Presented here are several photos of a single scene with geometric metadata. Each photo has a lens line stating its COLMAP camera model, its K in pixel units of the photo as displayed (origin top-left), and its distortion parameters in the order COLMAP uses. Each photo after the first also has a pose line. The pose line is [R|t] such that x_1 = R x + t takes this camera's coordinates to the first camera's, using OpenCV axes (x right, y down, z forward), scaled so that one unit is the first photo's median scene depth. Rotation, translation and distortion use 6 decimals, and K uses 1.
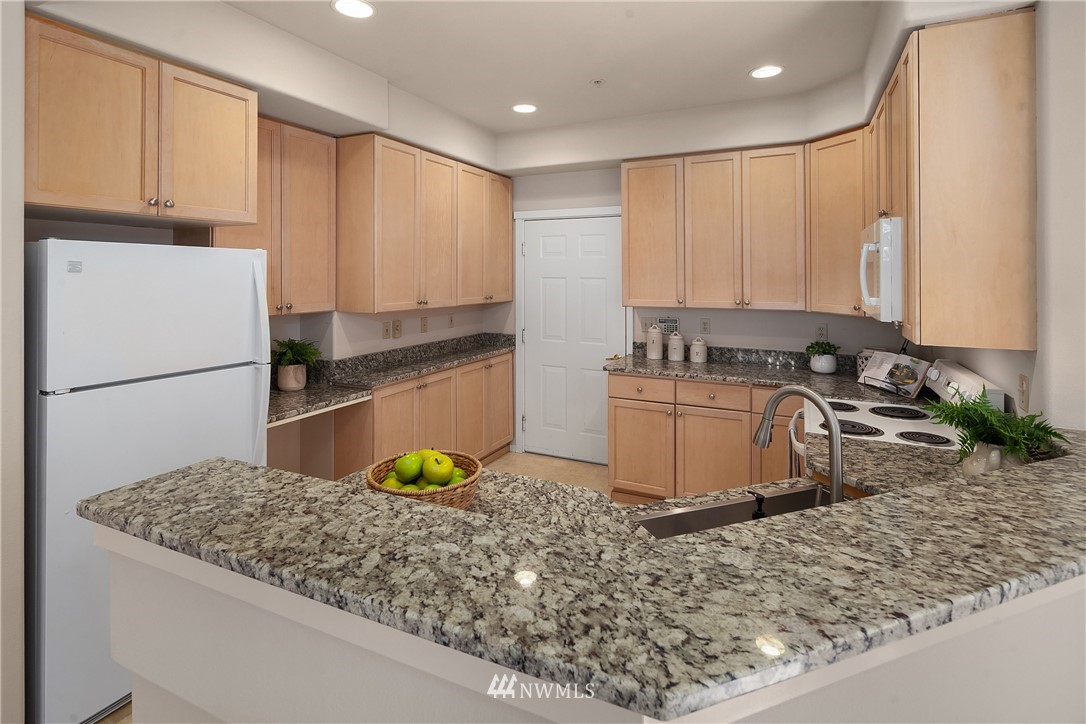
lens RADIAL K [[535.2, 0, 544.2], [0, 535.2, 277.9], [0, 0, 1]] dist [-0.002190, -0.000600]
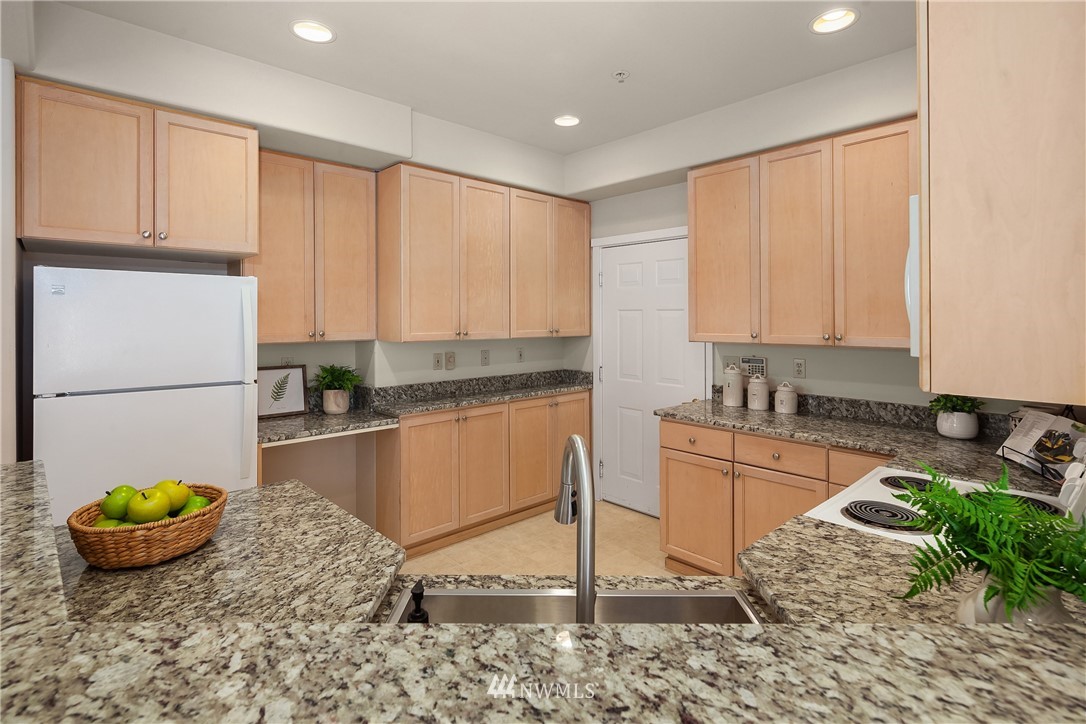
lens RADIAL K [[536.2, 0, 542.7], [0, 536.2, 321.5], [0, 0, 1]] dist [-0.000308, -0.002504]
pose [[0.932933, 0.001035, -0.360049, 0.262423], [-0.000399, 0.999998, 0.001839, 0.022652], [0.360051, -0.001572, 0.932931, 0.141348]]
